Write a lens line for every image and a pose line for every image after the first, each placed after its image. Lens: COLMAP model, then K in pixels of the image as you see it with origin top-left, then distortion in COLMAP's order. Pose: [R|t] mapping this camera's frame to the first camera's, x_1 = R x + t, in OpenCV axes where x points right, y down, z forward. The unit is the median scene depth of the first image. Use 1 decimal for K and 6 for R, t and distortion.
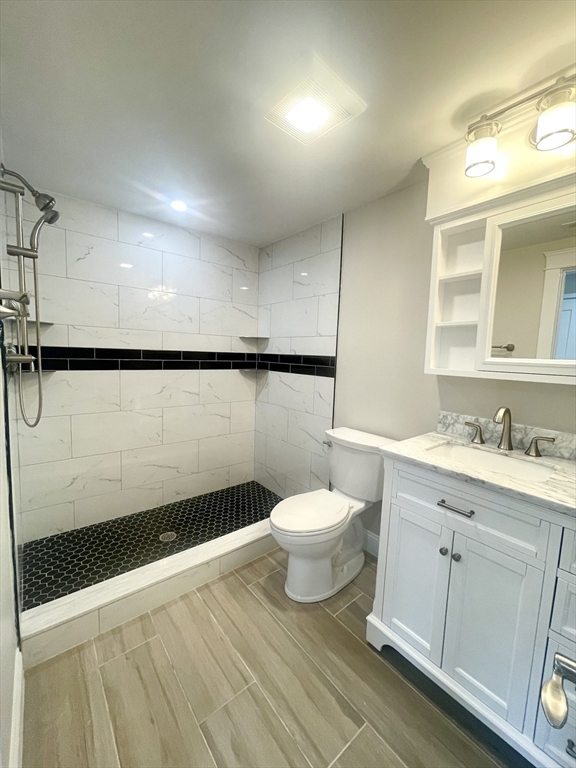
lens RADIAL K [[307.8, 0, 286.9], [0, 307.8, 382.0], [0, 0, 1]] dist [-0.002072, 0.000402]
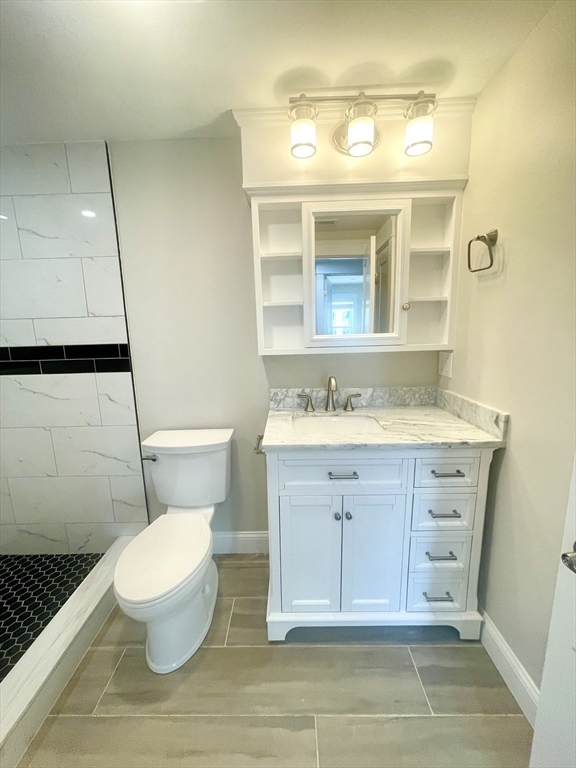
lens RADIAL K [[307.8, 0, 286.9], [0, 307.8, 382.0], [0, 0, 1]] dist [-0.002072, 0.000402]
pose [[0.641547, -0.182666, 0.745017, -0.263616], [0.119576, 0.983175, 0.138089, -0.074732], [-0.757706, 0.000495, 0.652595, 0.327461]]
